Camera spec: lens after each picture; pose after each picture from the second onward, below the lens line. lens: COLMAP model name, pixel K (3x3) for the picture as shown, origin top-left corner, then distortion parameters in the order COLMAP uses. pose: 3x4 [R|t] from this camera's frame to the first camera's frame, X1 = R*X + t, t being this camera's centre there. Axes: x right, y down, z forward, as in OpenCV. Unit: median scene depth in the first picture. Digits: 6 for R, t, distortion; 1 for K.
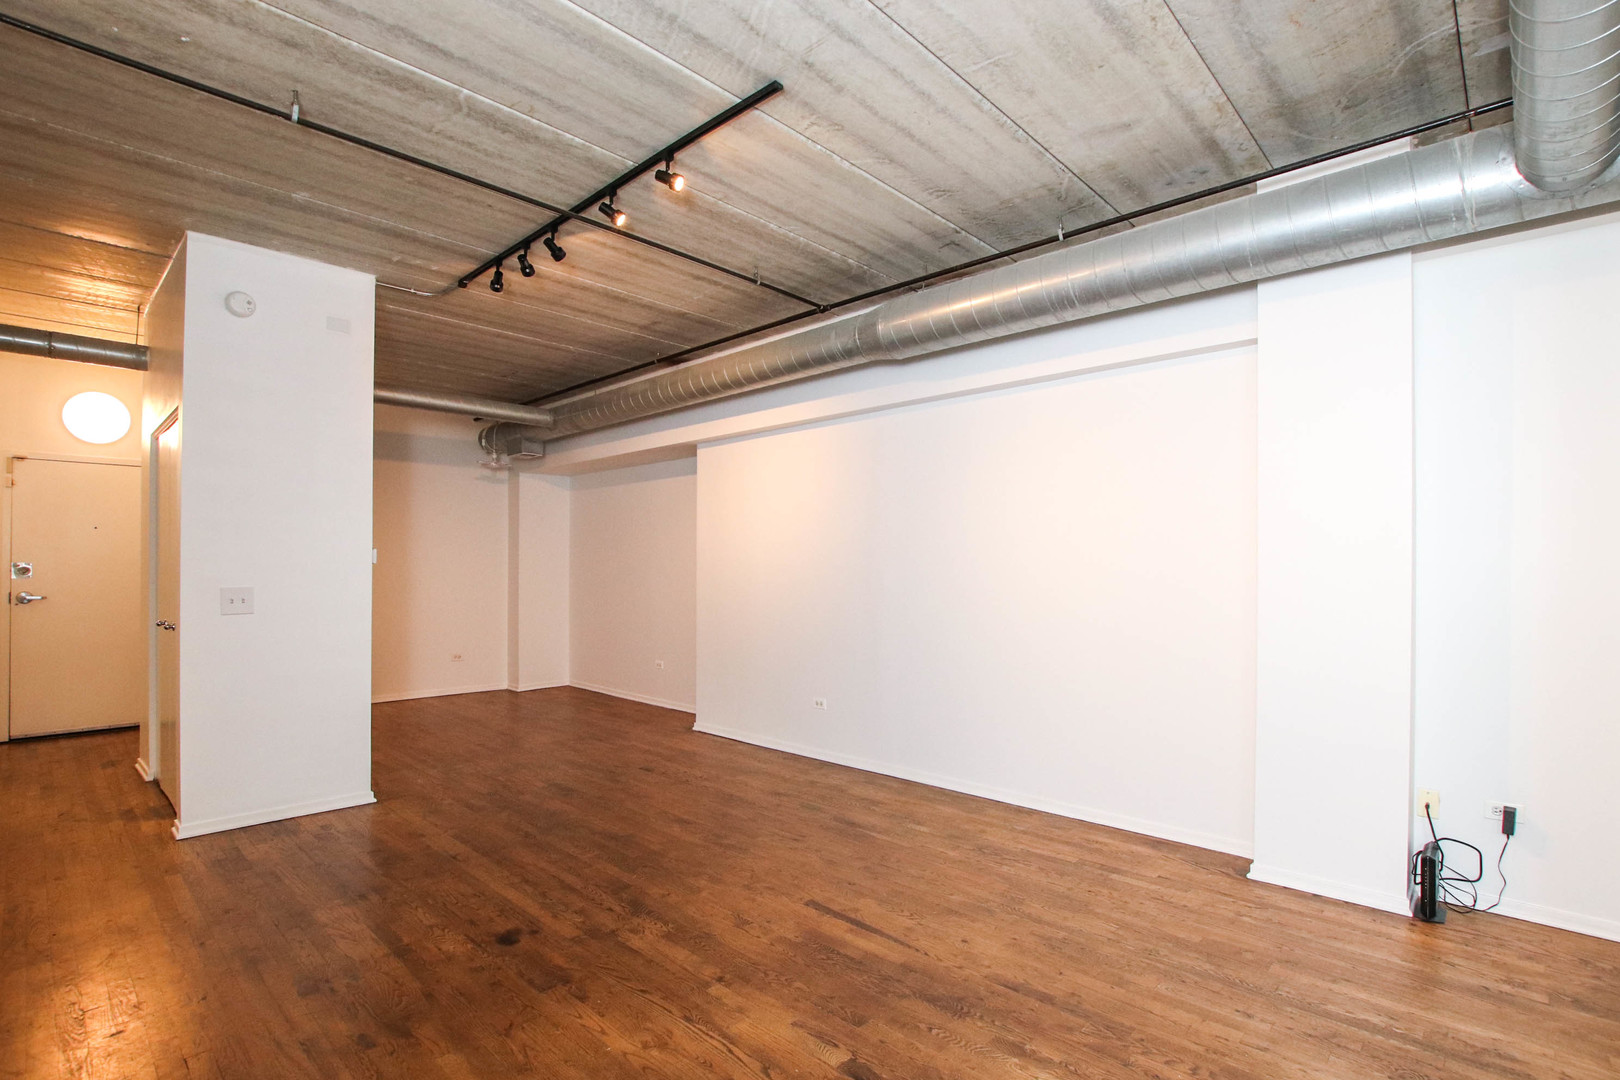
lens RADIAL K [[760.4, 0, 816.6], [0, 760.4, 558.2], [0, 0, 1]] dist [-0.001159, -0.026416]
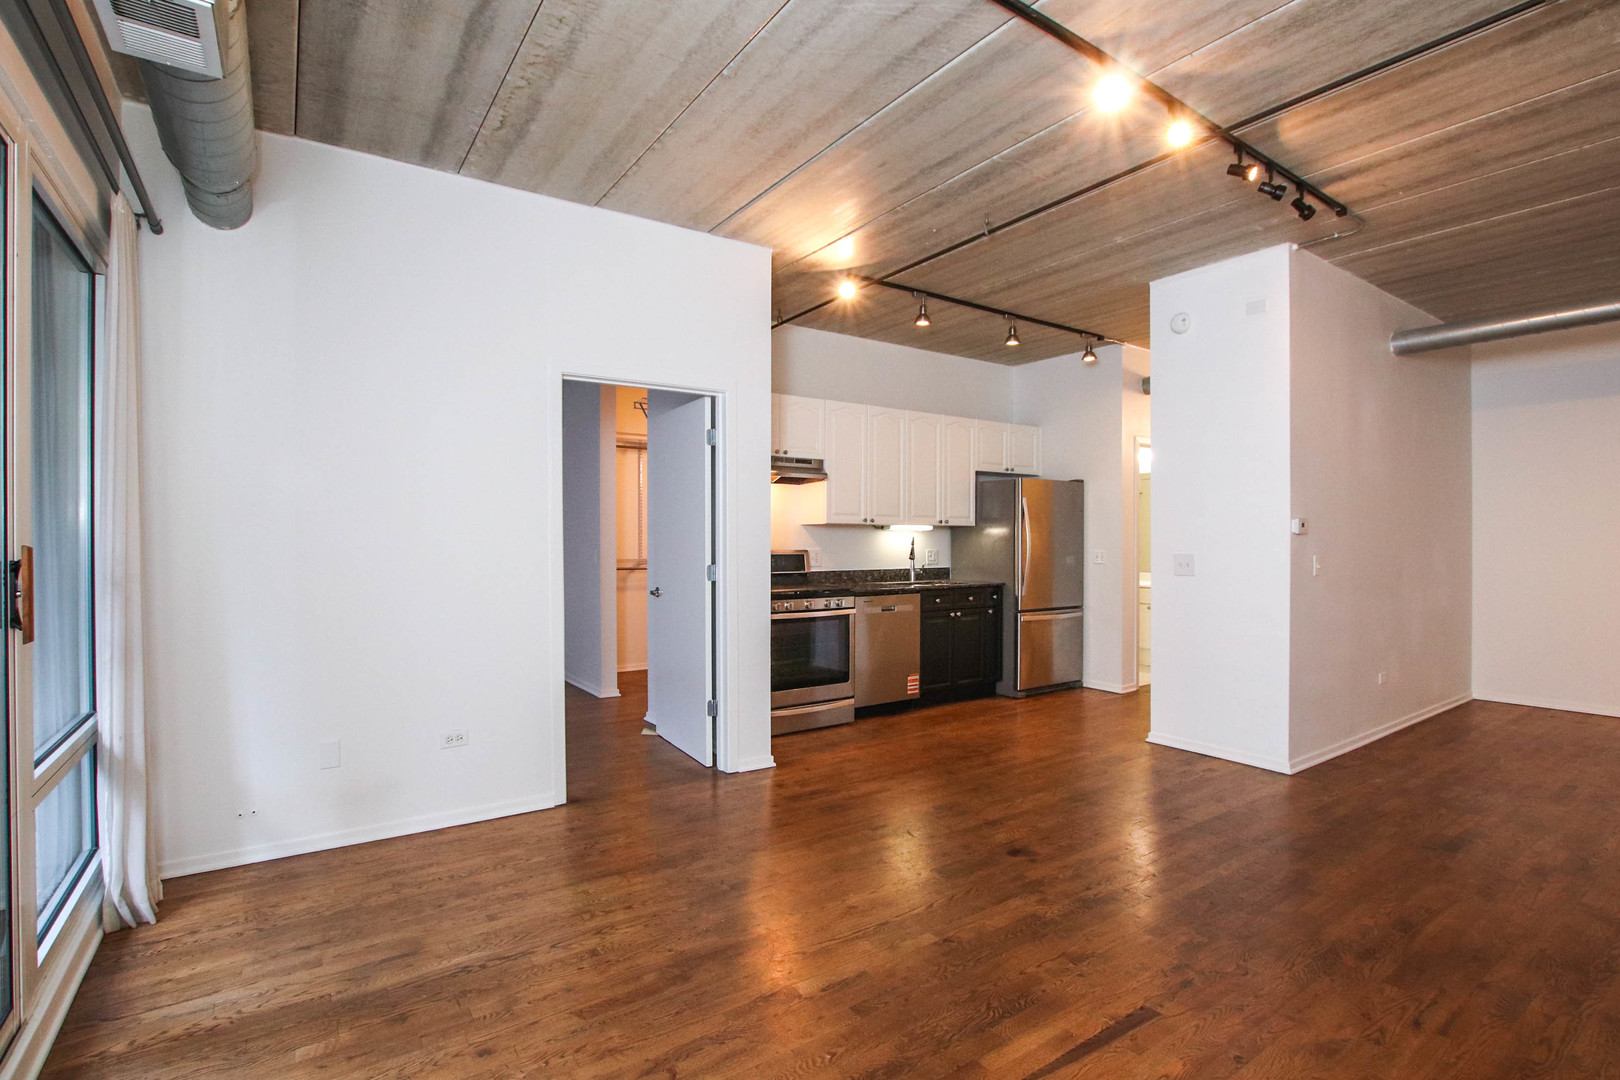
lens RADIAL K [[774.8, 0, 810.0], [0, 774.8, 540.0], [0, 0, 1]] dist [-0.025308, 0.000344]
pose [[-0.204926, 0.000706, -0.978777, 0.764406], [0.012210, 0.999924, -0.001835, 0.013001], [0.978701, -0.012327, -0.204919, 0.858584]]
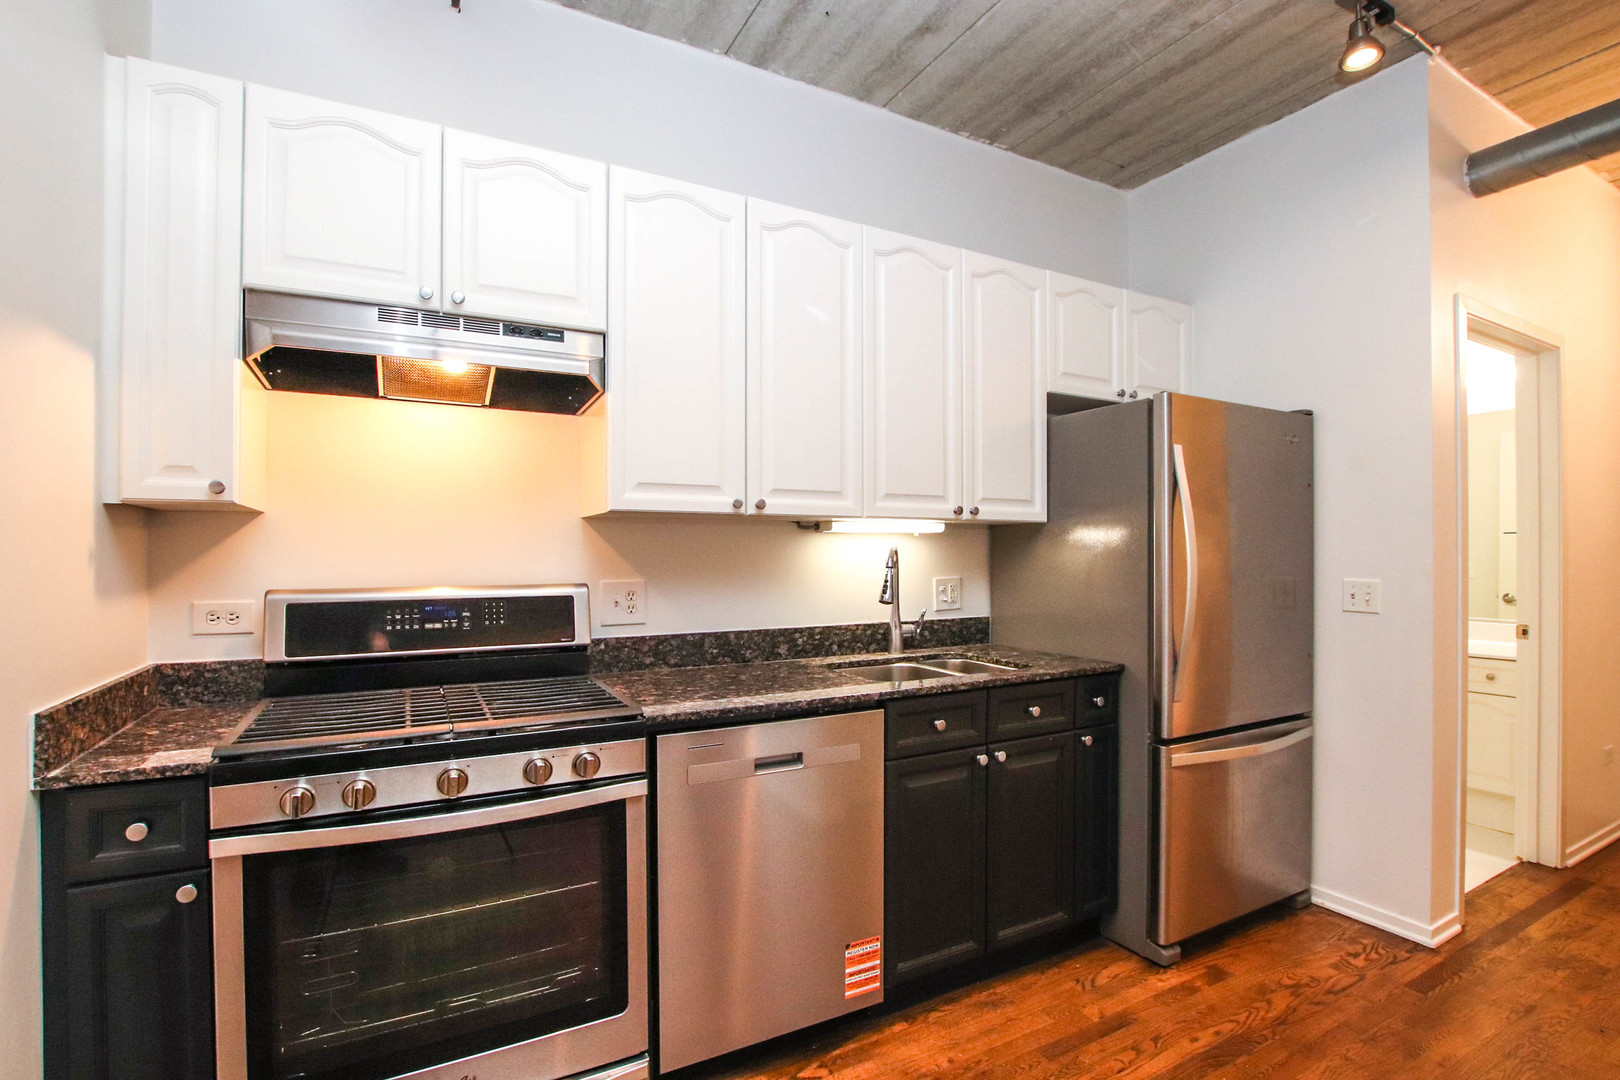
lens RADIAL K [[752.3, 0, 806.0], [0, 752.3, 551.6], [0, 0, 1]] dist [-0.028496, 0.000985]
pose [[-0.308289, 0.000963, -0.951292, -0.589933], [0.013111, 0.999909, -0.003237, 0.008729], [0.951202, -0.013471, -0.308274, 0.870041]]
